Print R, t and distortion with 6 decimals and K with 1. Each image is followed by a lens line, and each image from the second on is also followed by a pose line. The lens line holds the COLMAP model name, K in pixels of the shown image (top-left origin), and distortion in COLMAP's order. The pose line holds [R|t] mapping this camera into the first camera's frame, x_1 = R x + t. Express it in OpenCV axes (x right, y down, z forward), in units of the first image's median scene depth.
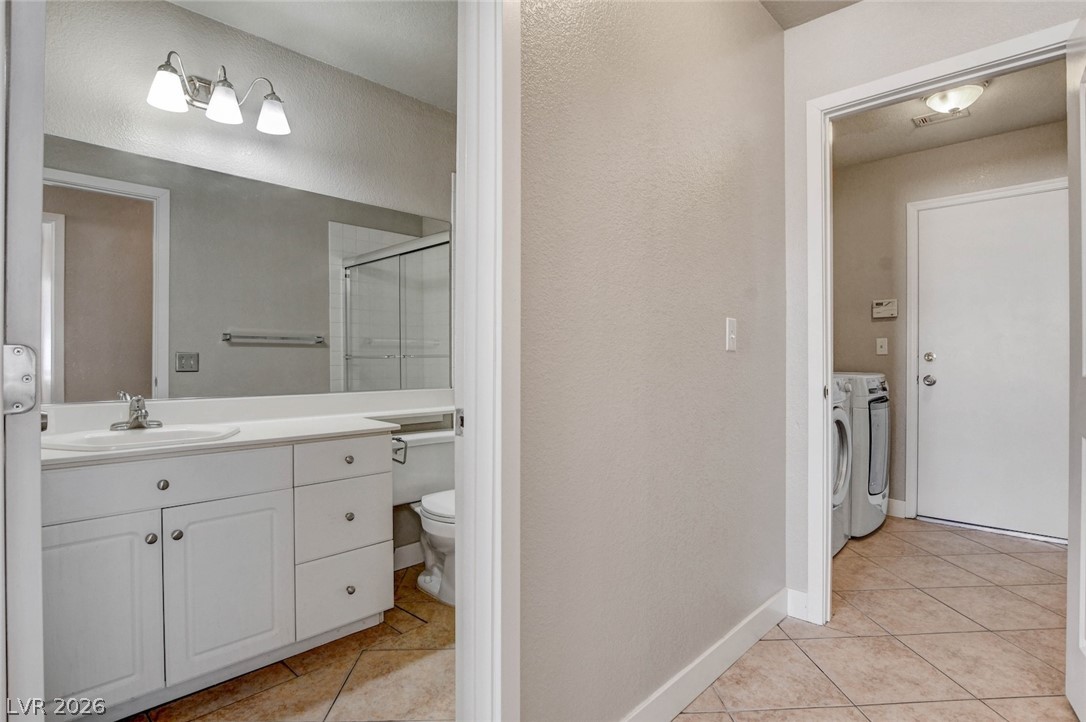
lens RADIAL K [[564.2, 0, 543.0], [0, 564.2, 361.0], [0, 0, 1]] dist [-0.012832, 0.000459]
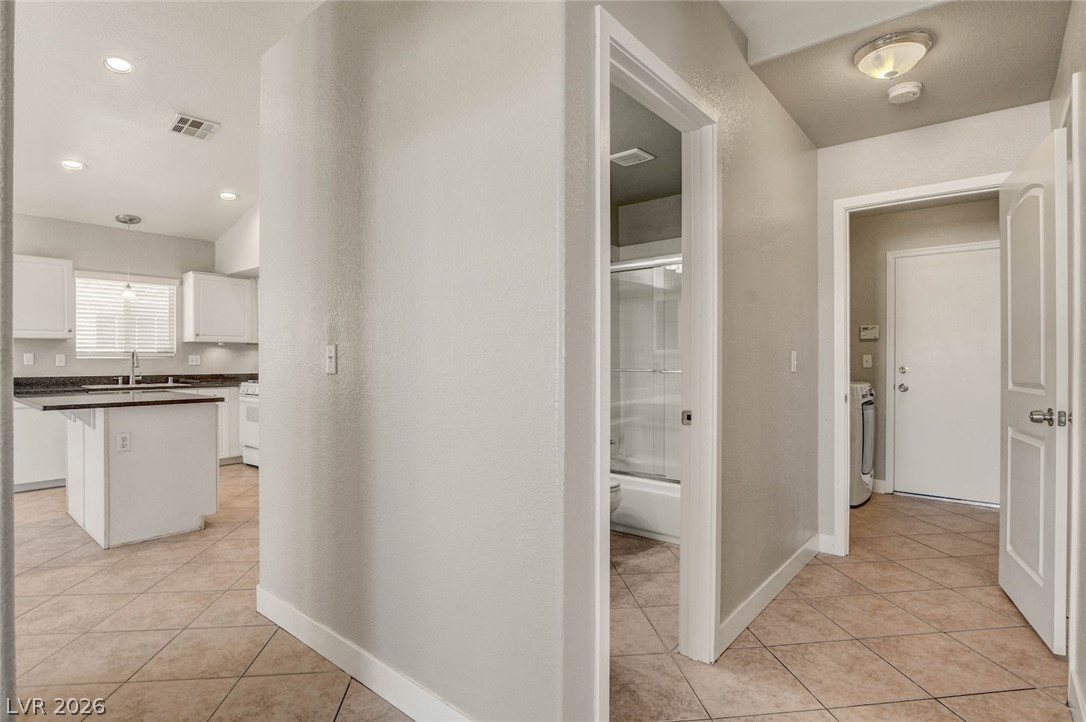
lens RADIAL K [[574.7, 0, 539.9], [0, 574.7, 361.2], [0, 0, 1]] dist [-0.018526, 0.000920]
pose [[0.997774, 0.001688, 0.066660, -0.401281], [-0.001530, 0.999996, -0.002424, -0.037584], [-0.066664, 0.002316, 0.997773, -0.443493]]
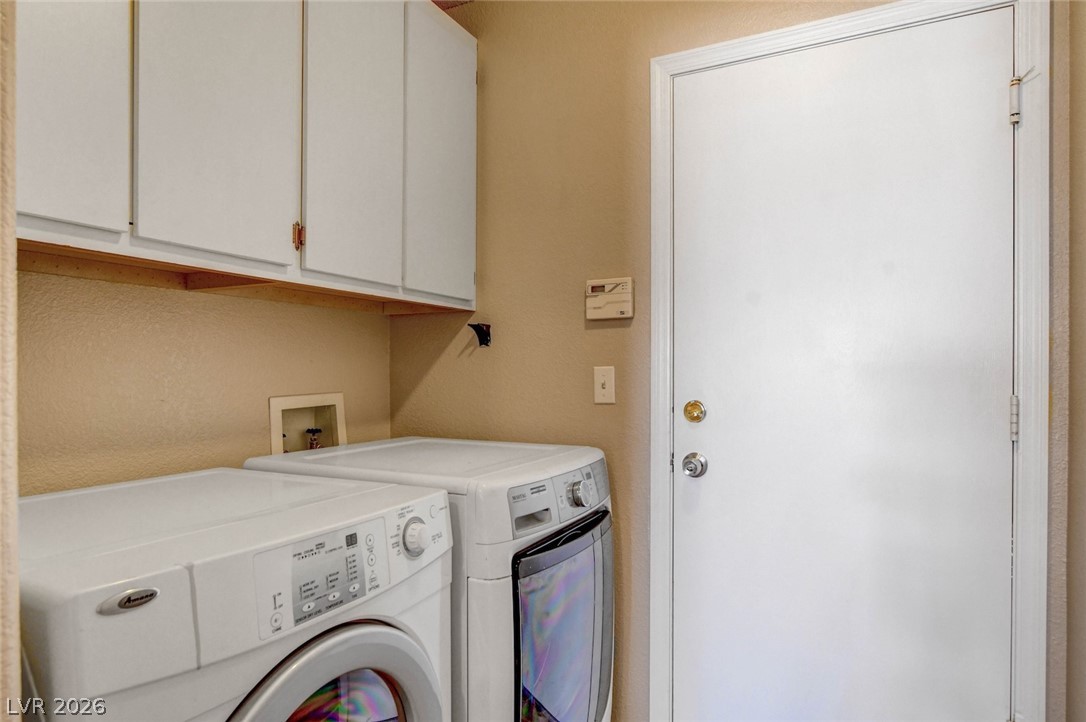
lens RADIAL K [[679.4, 0, 539.3], [0, 679.4, 363.6], [0, 0, 1]] dist [0.003442, 0.002692]
pose [[0.960271, 0.004305, 0.279037, 0.695085], [-0.000624, 0.999912, -0.013281, -0.060602], [-0.279069, 0.012579, 0.960189, 0.859841]]
